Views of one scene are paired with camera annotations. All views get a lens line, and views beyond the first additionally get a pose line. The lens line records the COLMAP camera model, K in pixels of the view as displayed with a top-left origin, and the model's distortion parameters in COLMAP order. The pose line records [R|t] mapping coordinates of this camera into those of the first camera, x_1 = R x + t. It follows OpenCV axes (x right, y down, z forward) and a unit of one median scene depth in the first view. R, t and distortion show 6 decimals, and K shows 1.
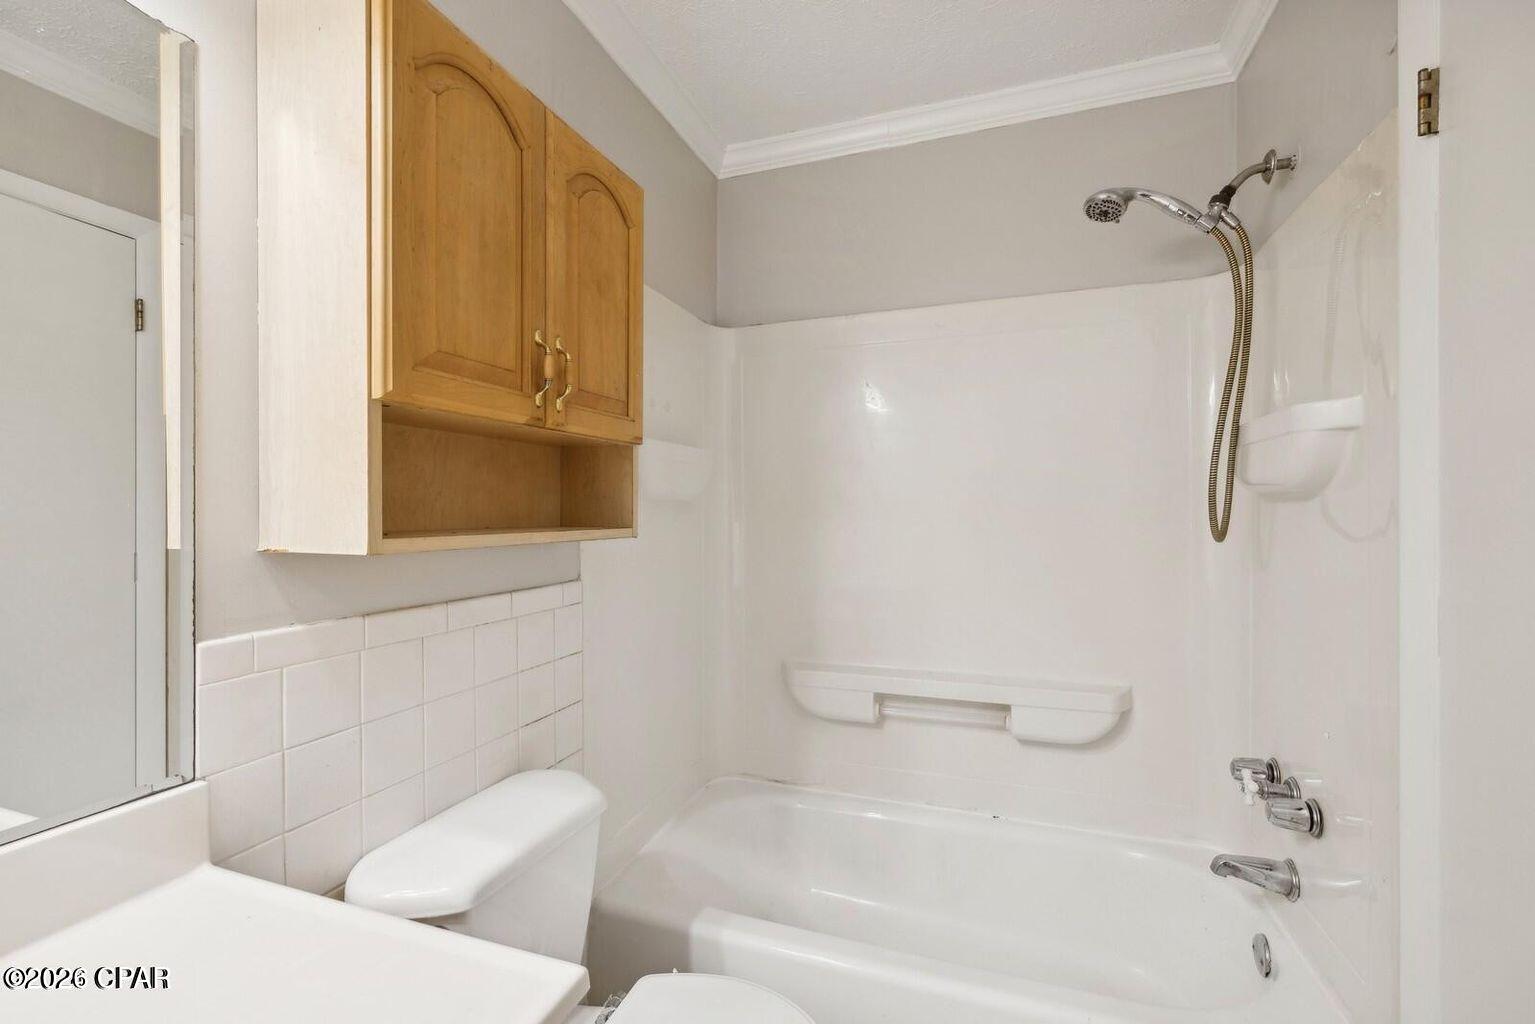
lens RADIAL K [[649.9, 0, 767.9], [0, 649.9, 505.7], [0, 0, 1]] dist [-0.000337, -0.000121]
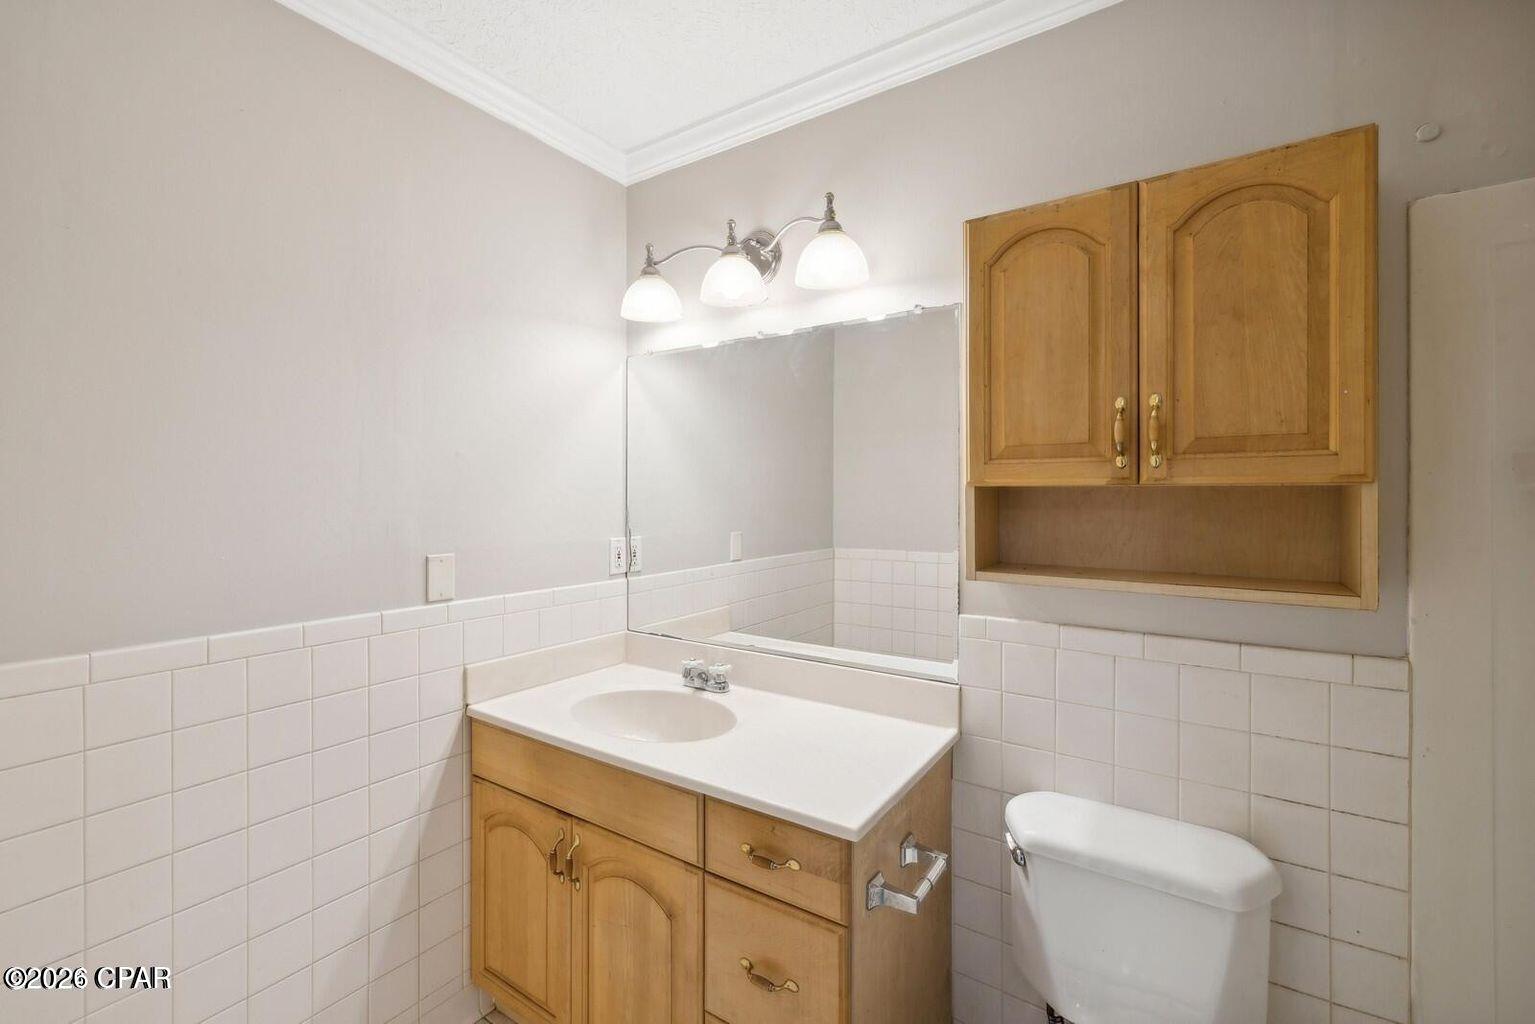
lens RADIAL K [[649.9, 0, 767.9], [0, 649.9, 505.7], [0, 0, 1]] dist [-0.000337, -0.000121]
pose [[-0.241669, 0.008464, -0.970322, 0.866240], [0.000520, 0.999963, 0.008593, -0.098240], [0.970359, 0.001572, -0.241664, 0.690431]]
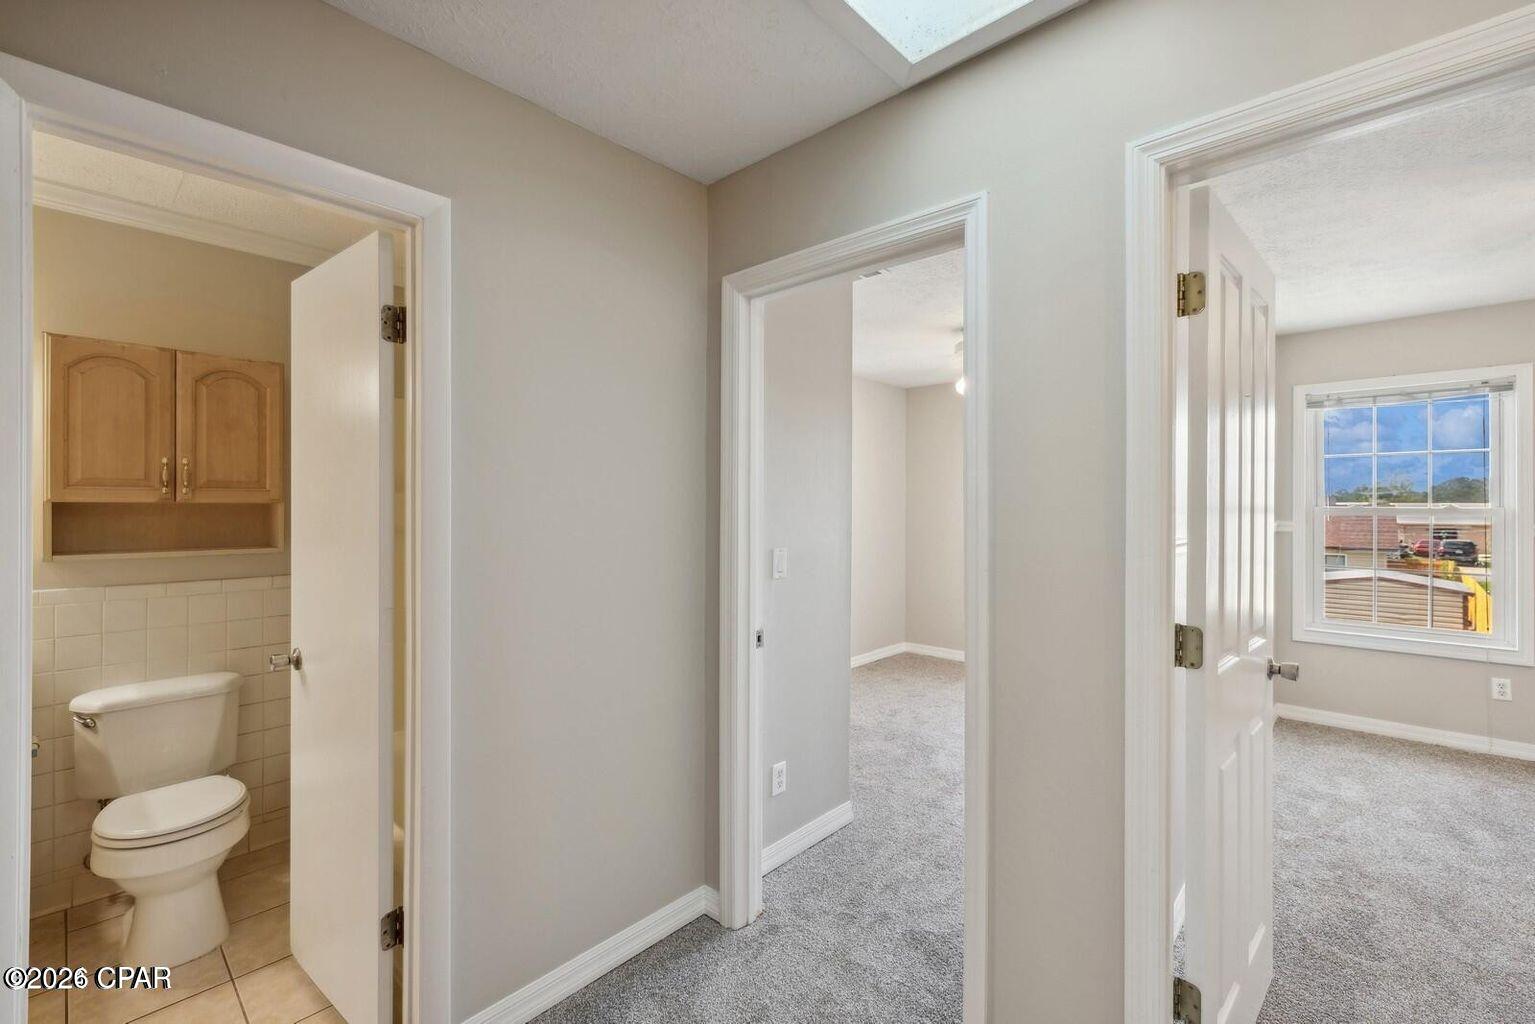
lens RADIAL K [[661.3, 0, 773.5], [0, 661.3, 500.7], [0, 0, 1]] dist [0.000953, 0.000217]
pose [[0.924546, -0.001261, -0.381069, 2.350188], [-0.001240, 0.999979, -0.006315, -0.117928], [0.381069, 0.006311, 0.924525, -0.254718]]
